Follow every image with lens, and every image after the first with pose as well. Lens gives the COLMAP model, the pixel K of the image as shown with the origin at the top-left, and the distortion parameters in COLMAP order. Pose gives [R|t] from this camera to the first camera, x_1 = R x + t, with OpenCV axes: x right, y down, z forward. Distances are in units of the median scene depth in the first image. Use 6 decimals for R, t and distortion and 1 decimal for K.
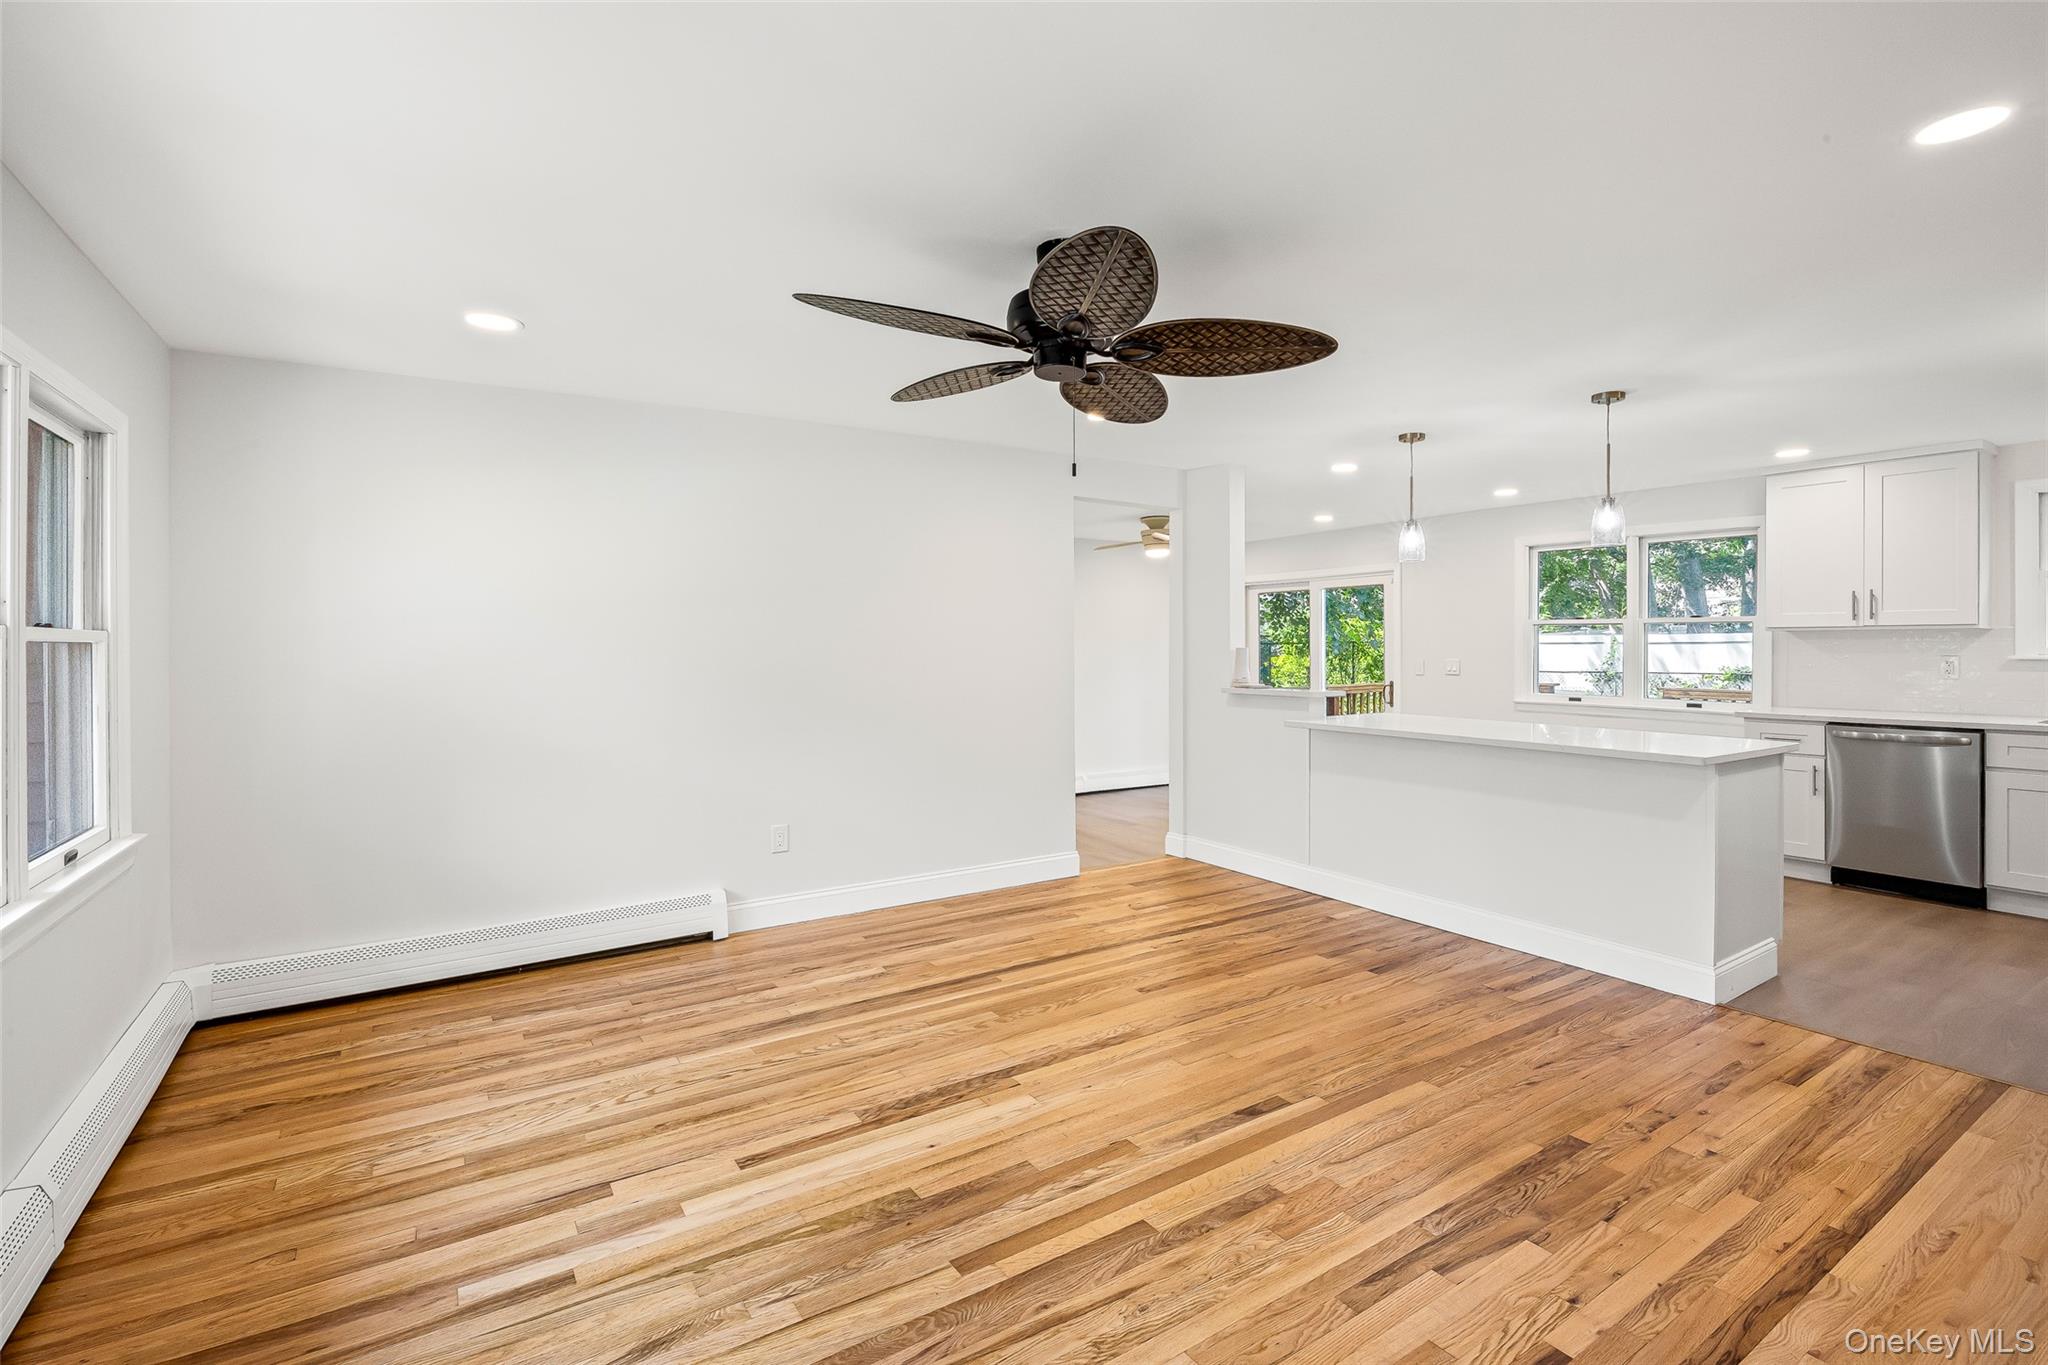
lens RADIAL K [[935.7, 0, 1030.7], [0, 935.7, 649.1], [0, 0, 1]] dist [-0.010976, 0.000149]
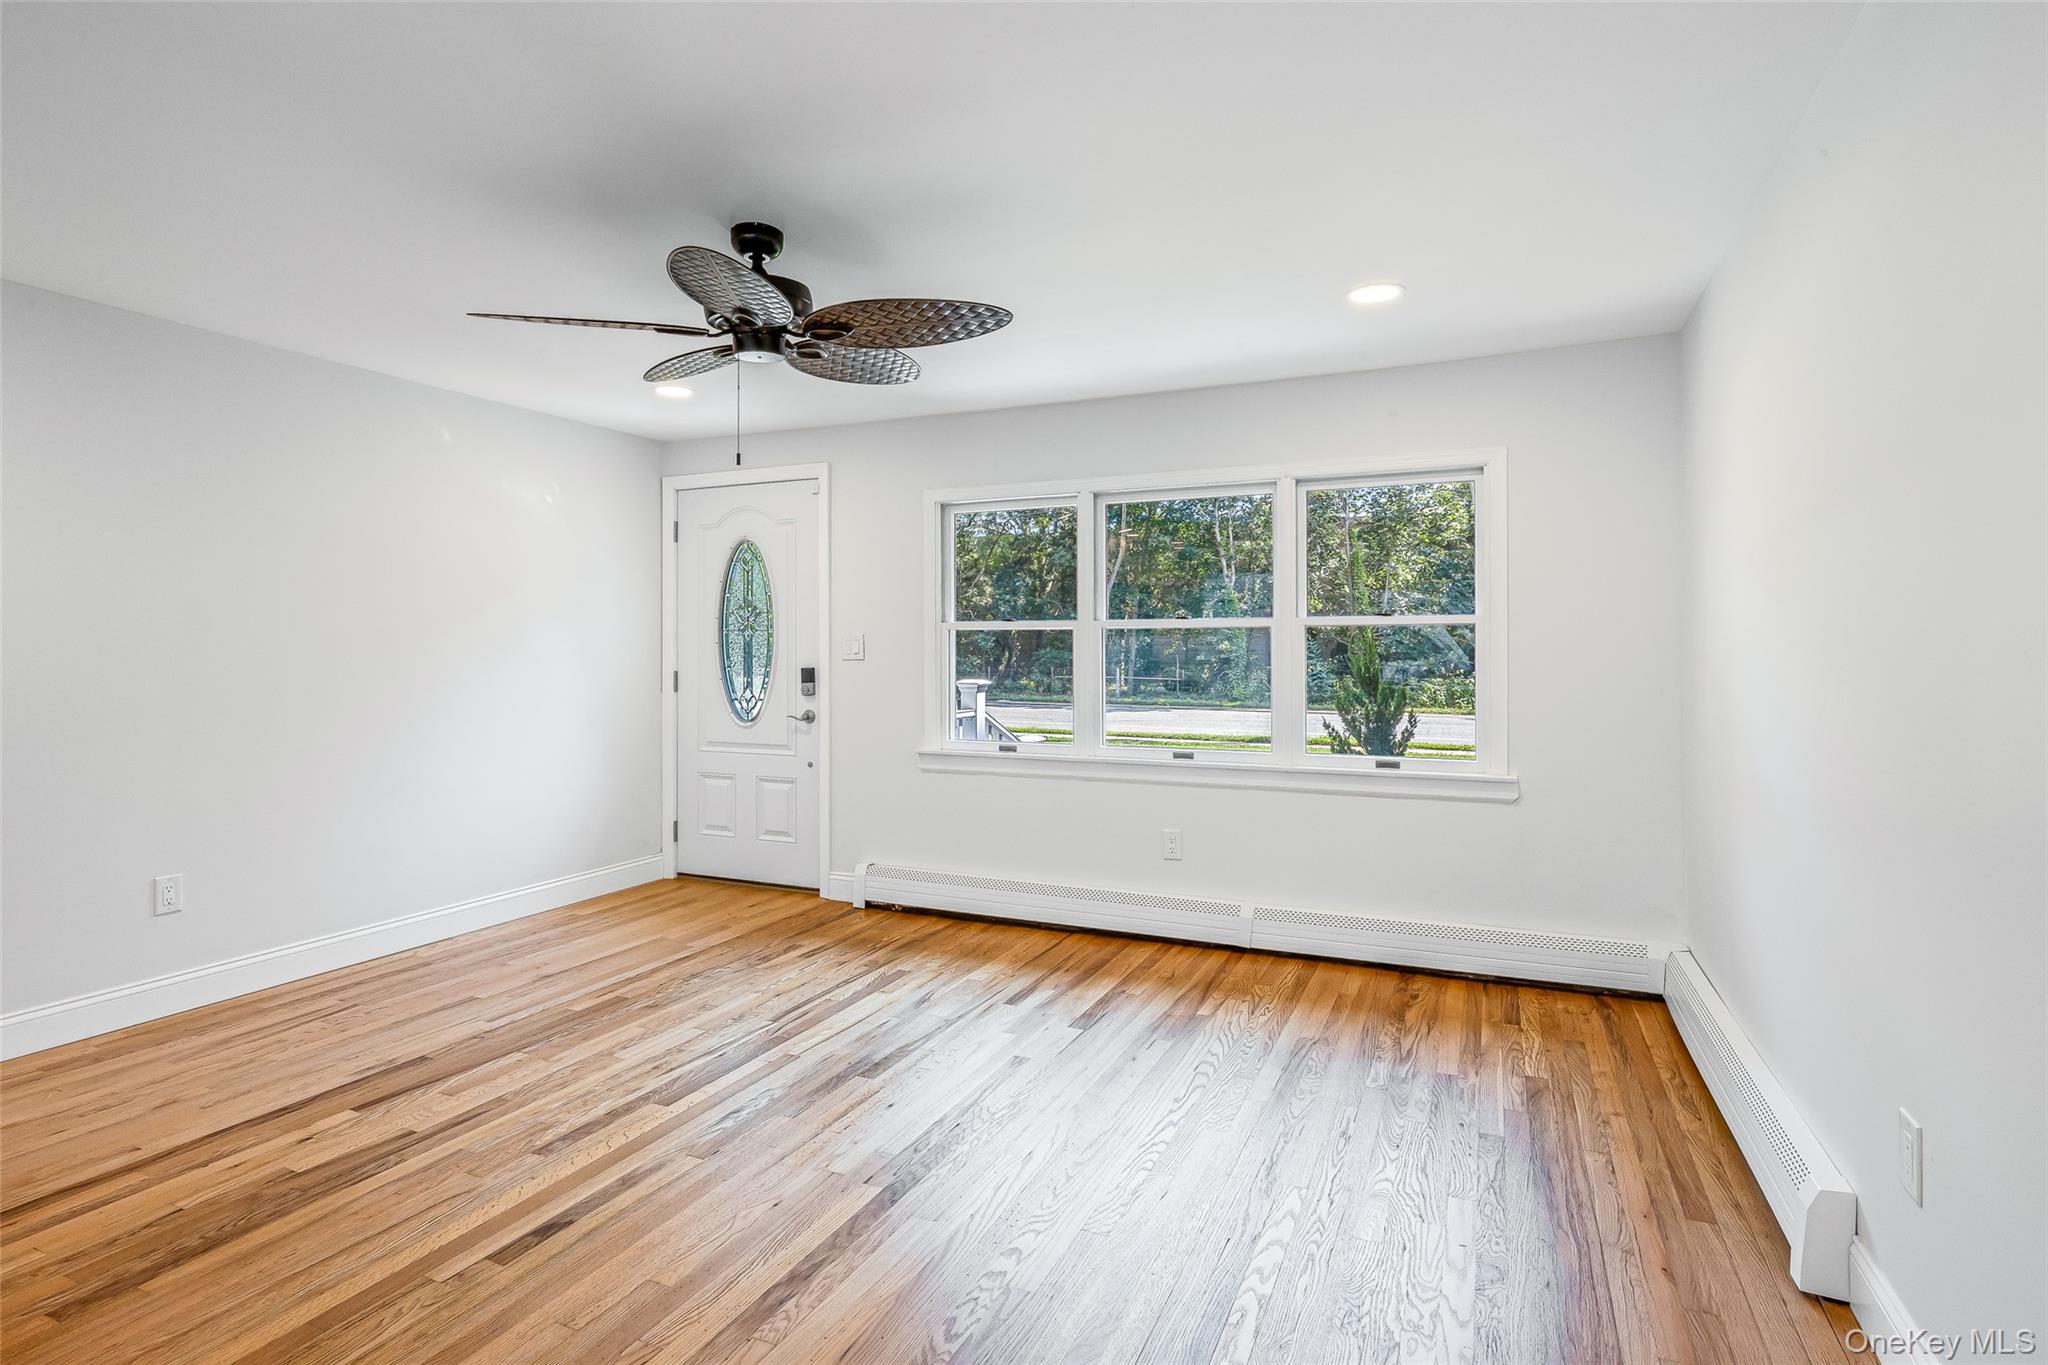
lens RADIAL K [[1027.7, 0, 1019.2], [0, 1027.7, 672.5], [0, 0, 1]] dist [-0.001709, -0.001806]
pose [[-0.844915, 0.017875, -0.534603, 0.347606], [0.004722, 0.999652, 0.025963, 0.020577], [0.534881, 0.019412, -0.844705, 1.878983]]
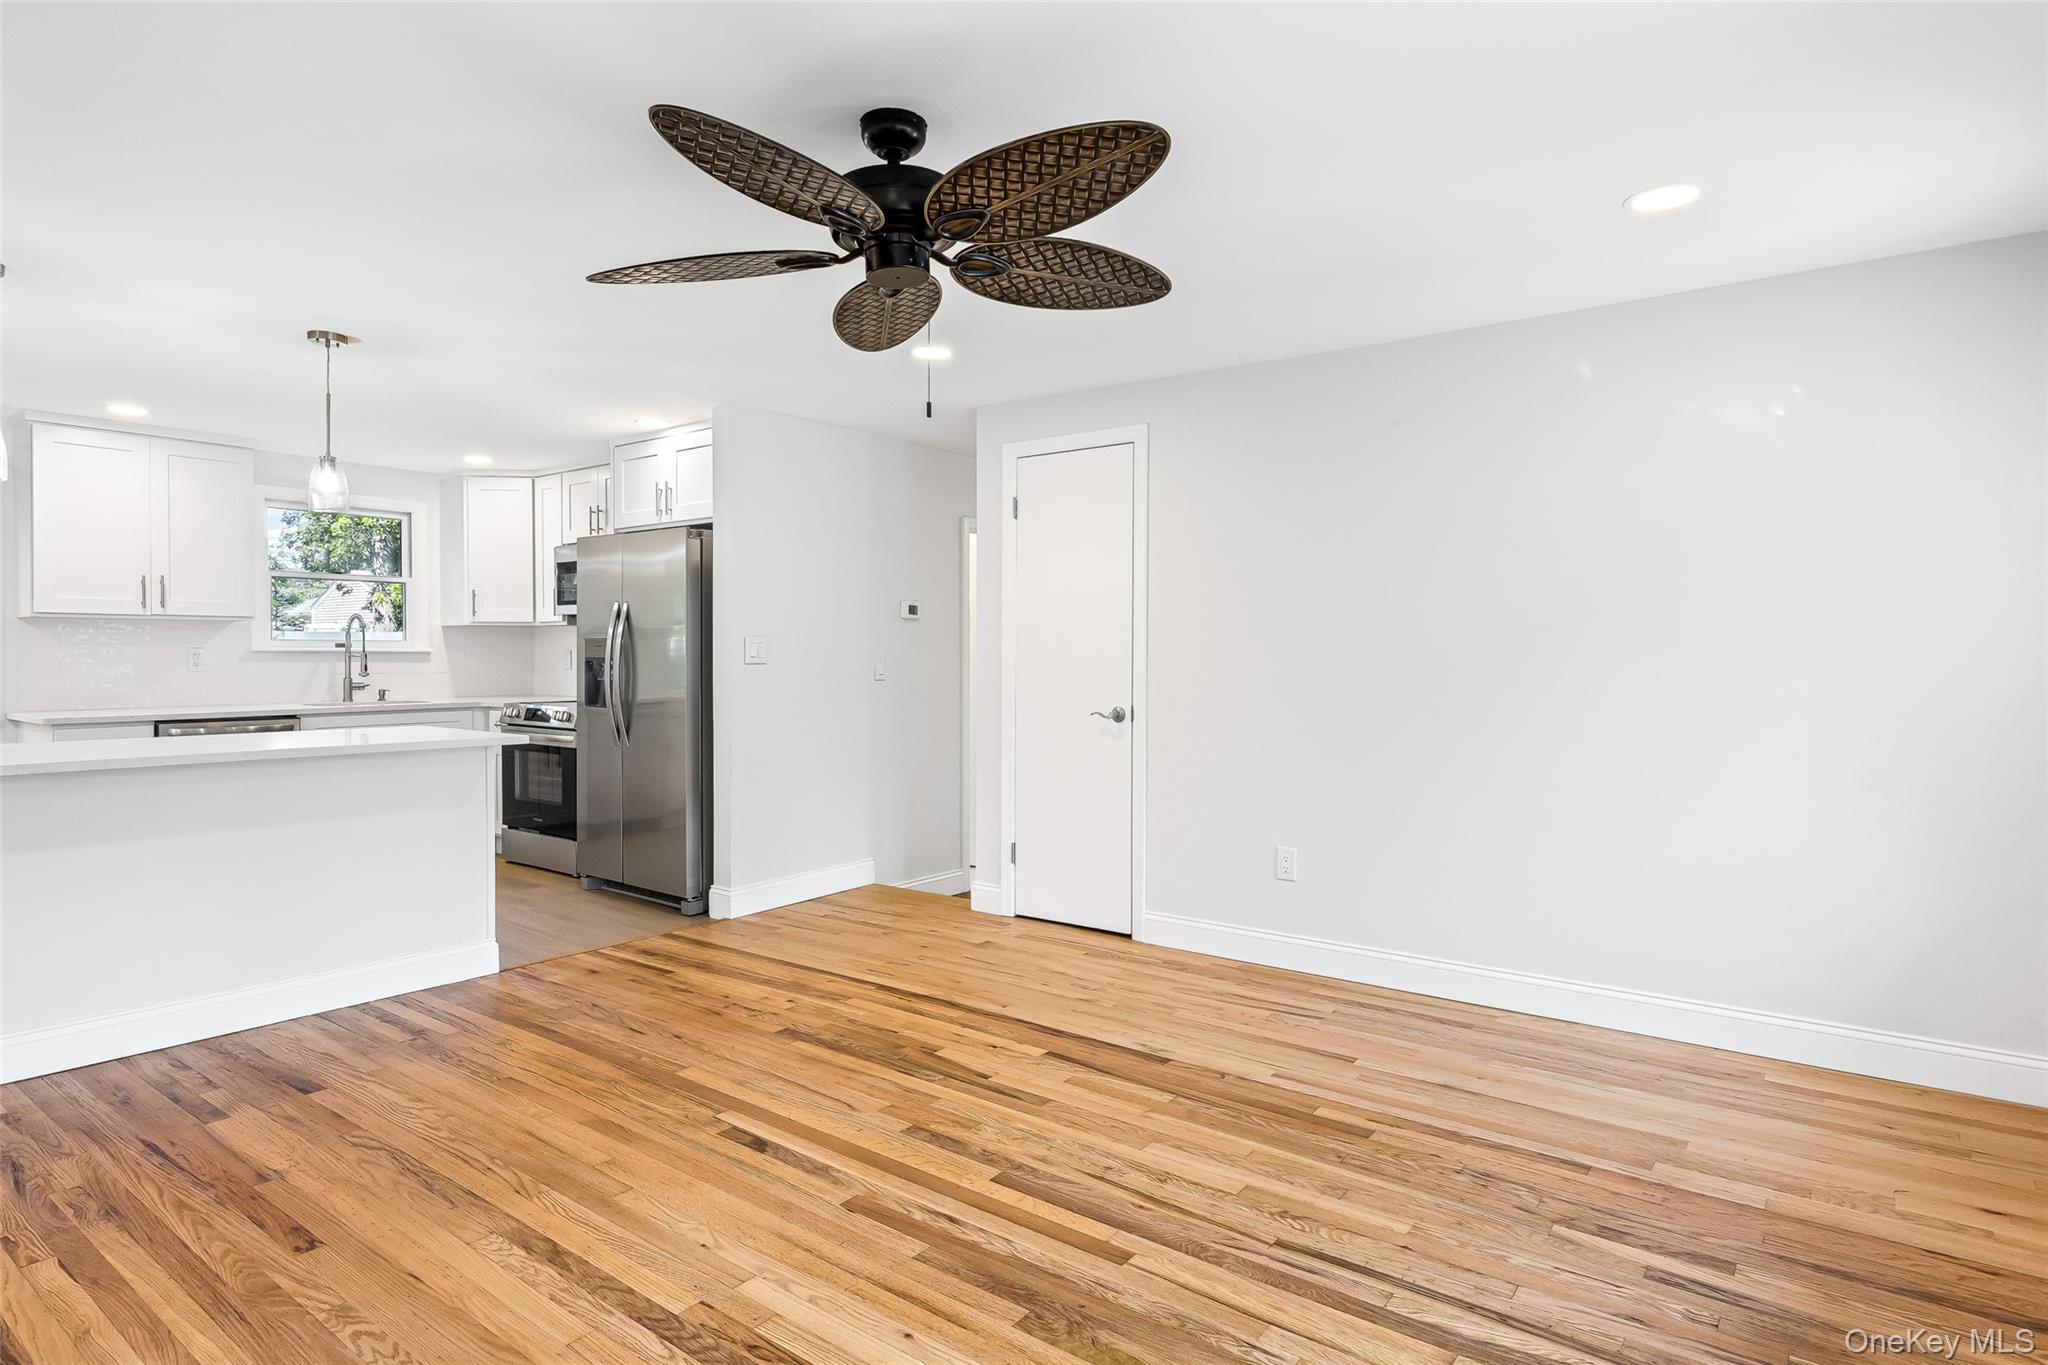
lens RADIAL K [[1126.6, 0, 1019.5], [0, 1126.6, 642.2], [0, 0, 1]] dist [-0.000524, -0.001233]
pose [[-0.335475, 0.011952, 0.941973, -0.846941], [0.001656, 0.999925, -0.012098, 0.032493], [-0.942048, -0.002499, -0.335470, 1.110207]]
